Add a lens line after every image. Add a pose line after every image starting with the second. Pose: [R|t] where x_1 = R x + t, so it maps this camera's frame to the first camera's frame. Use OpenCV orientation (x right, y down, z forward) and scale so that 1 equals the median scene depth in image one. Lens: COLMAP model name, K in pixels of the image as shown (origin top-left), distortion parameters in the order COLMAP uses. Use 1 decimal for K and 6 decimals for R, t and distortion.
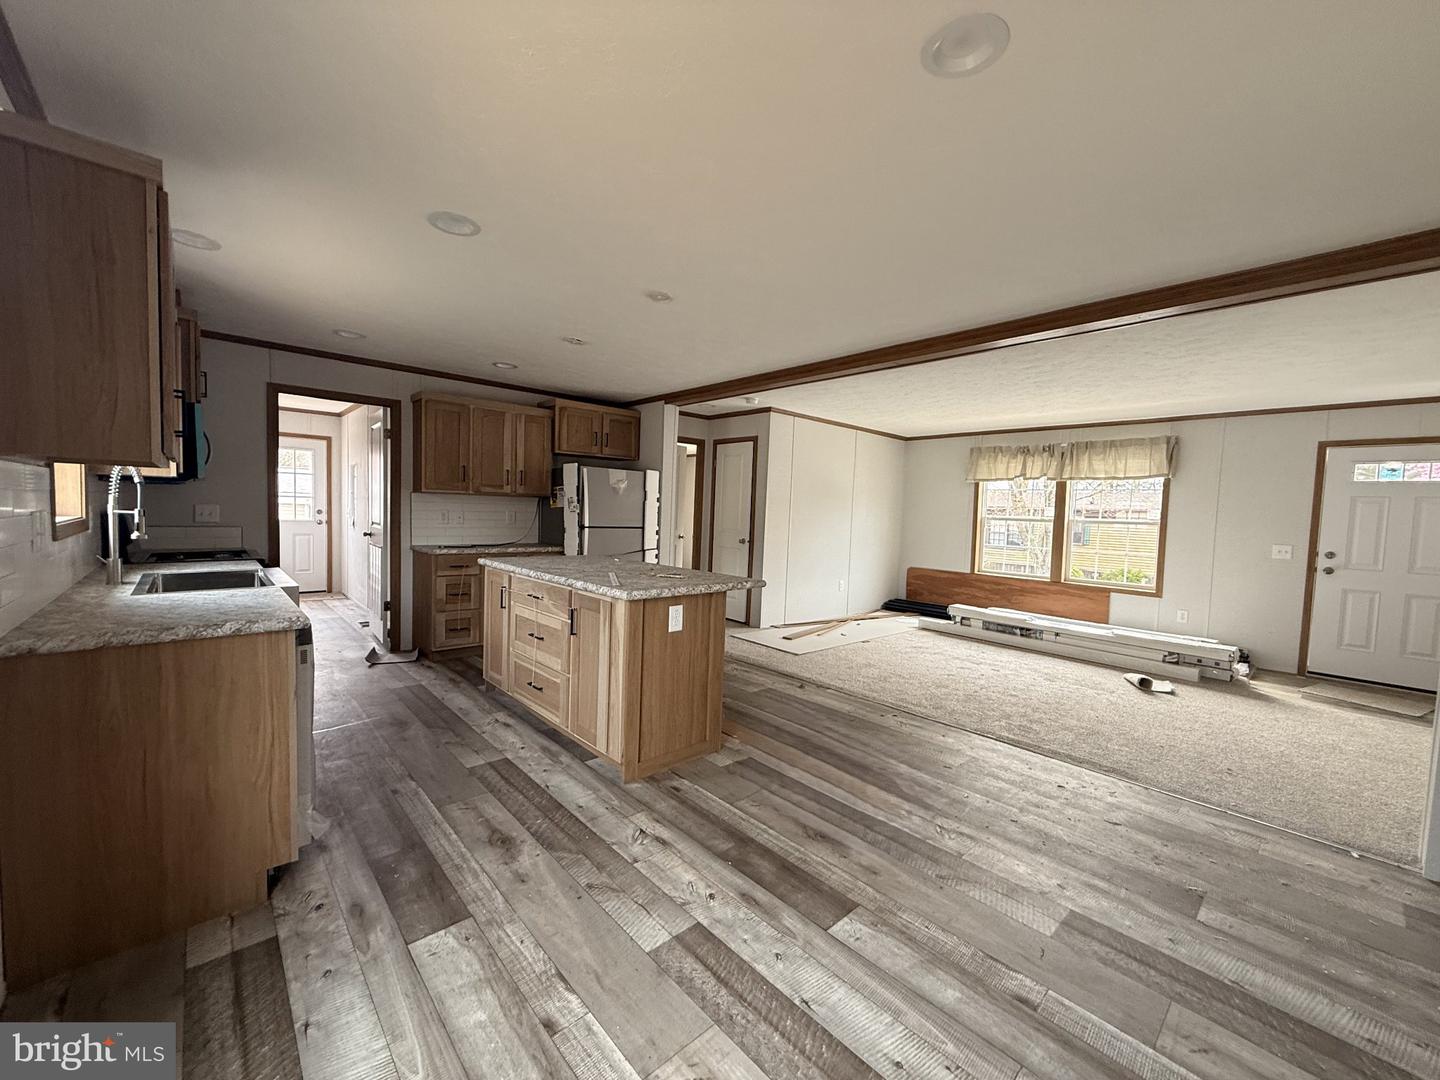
lens RADIAL K [[577.3, 0, 730.0], [0, 577.3, 535.1], [0, 0, 1]] dist [0.007100, -0.000605]
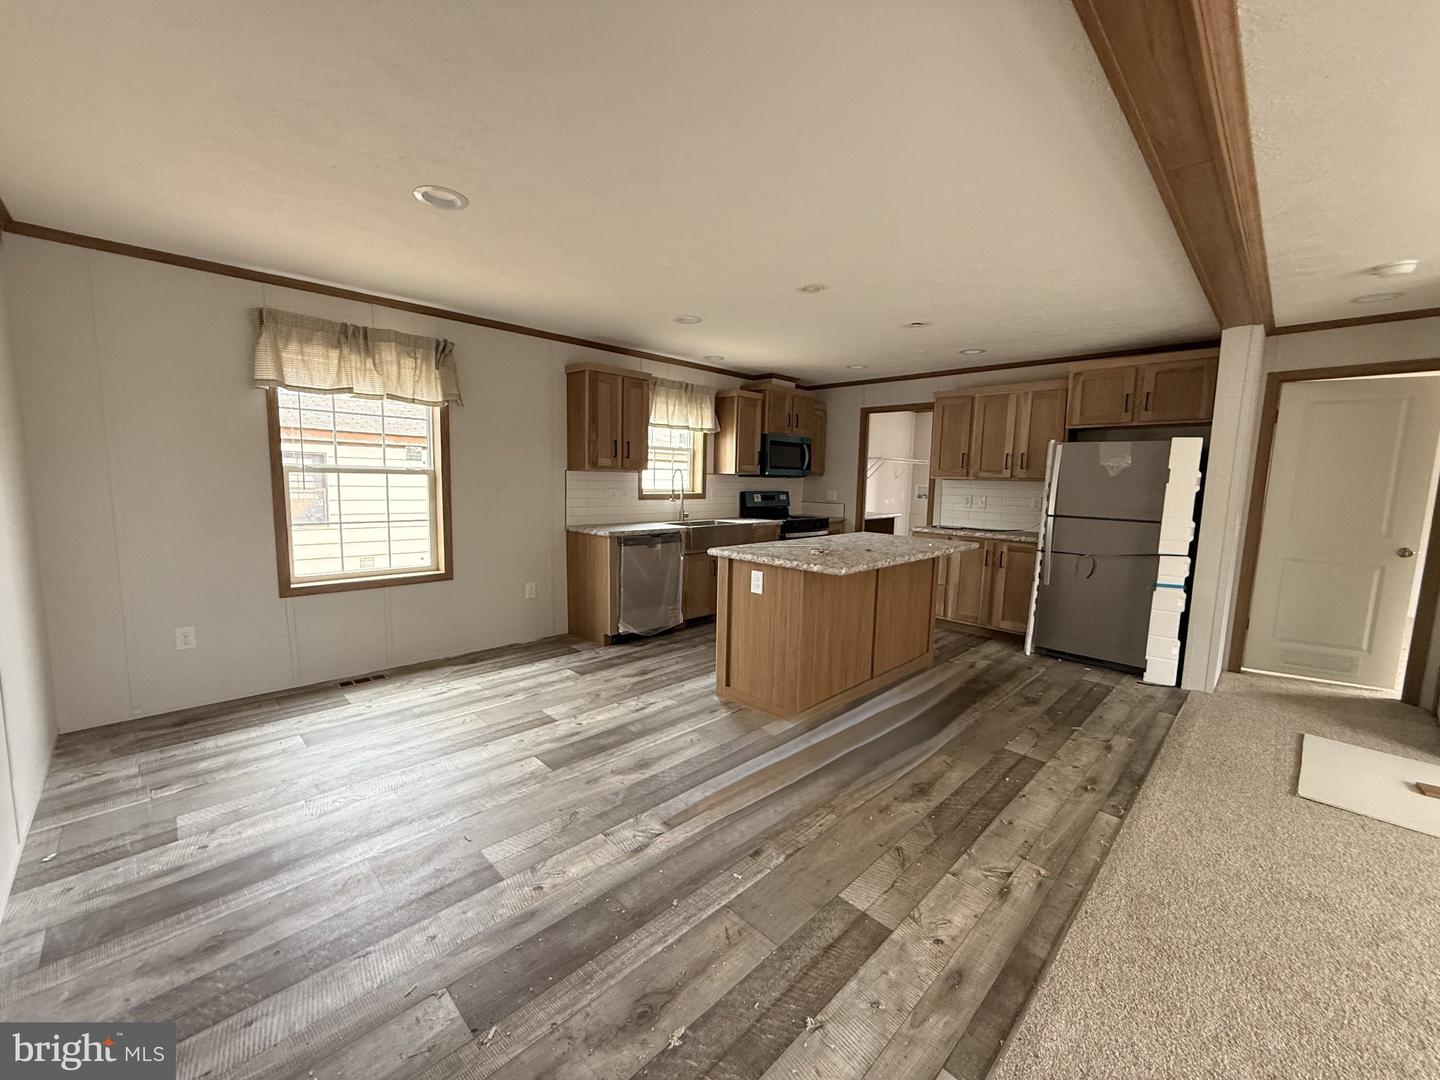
lens RADIAL K [[577.3, 0, 704.2], [0, 577.3, 534.2], [0, 0, 1]] dist [0.007100, -0.000605]
pose [[0.013421, 0.067034, -0.997660, 1.272574], [-0.063282, 0.995807, 0.066058, -0.022706], [0.997905, 0.062248, 0.017607, 1.064326]]
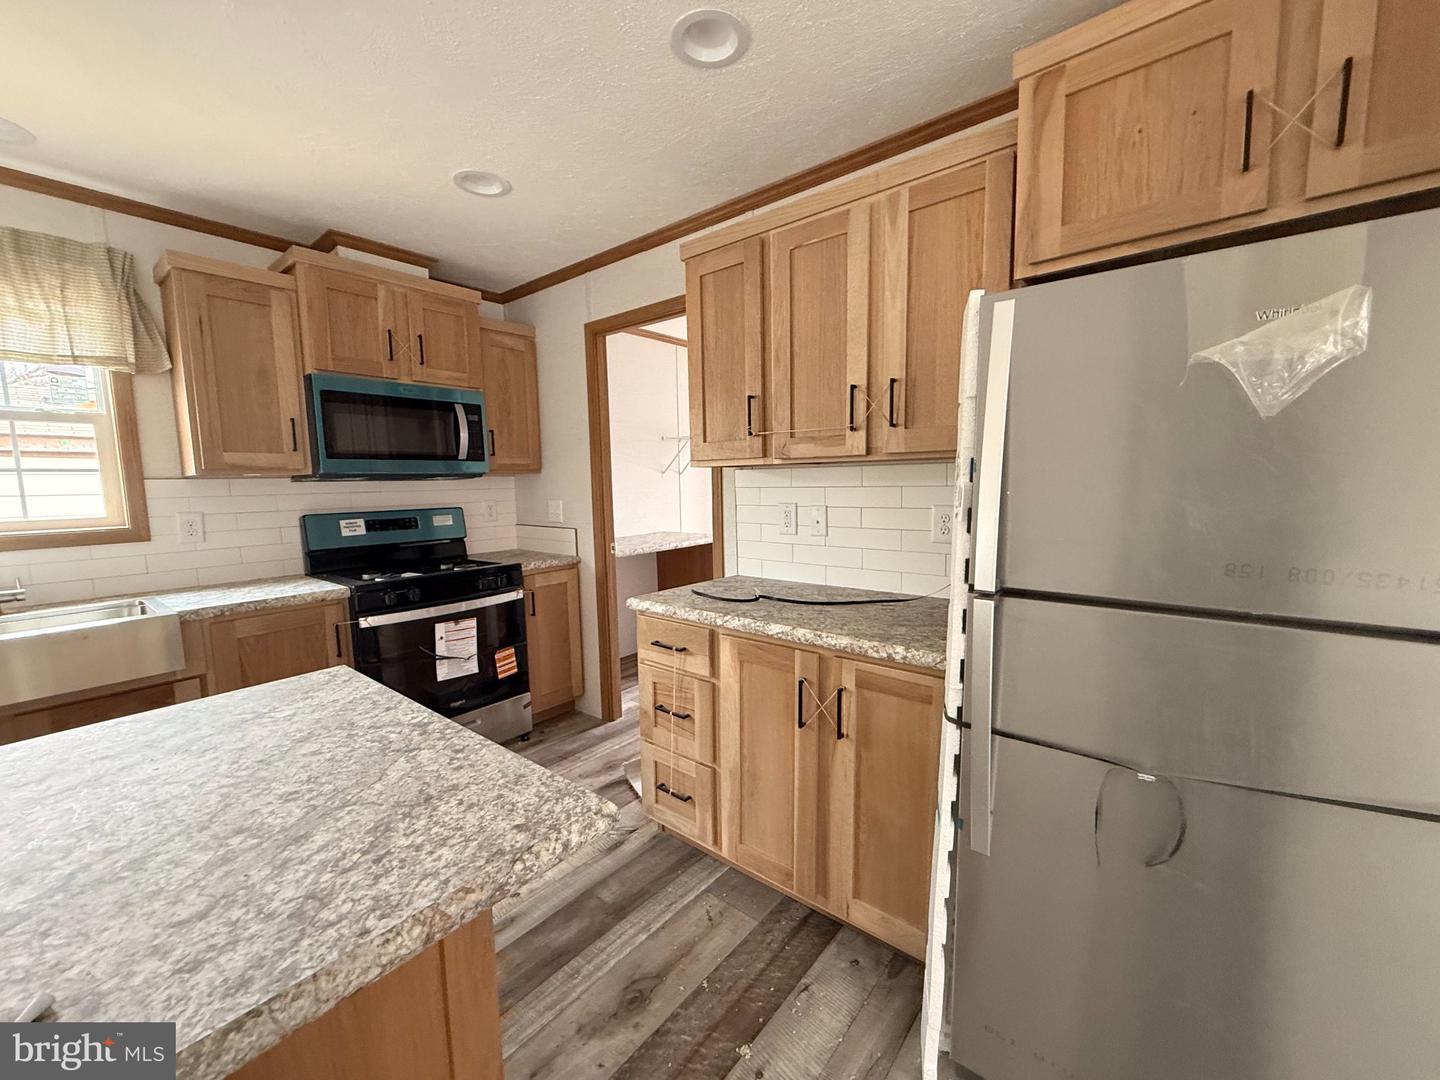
lens RADIAL K [[577.3, 0, 697.1], [0, 577.3, 536.3], [0, 0, 1]] dist [0.007100, -0.000605]
pose [[0.102620, 0.064909, -0.992601, -0.124566], [-0.018163, 0.997825, 0.063373, -0.098915], [0.994555, 0.011525, 0.103576, 1.919170]]
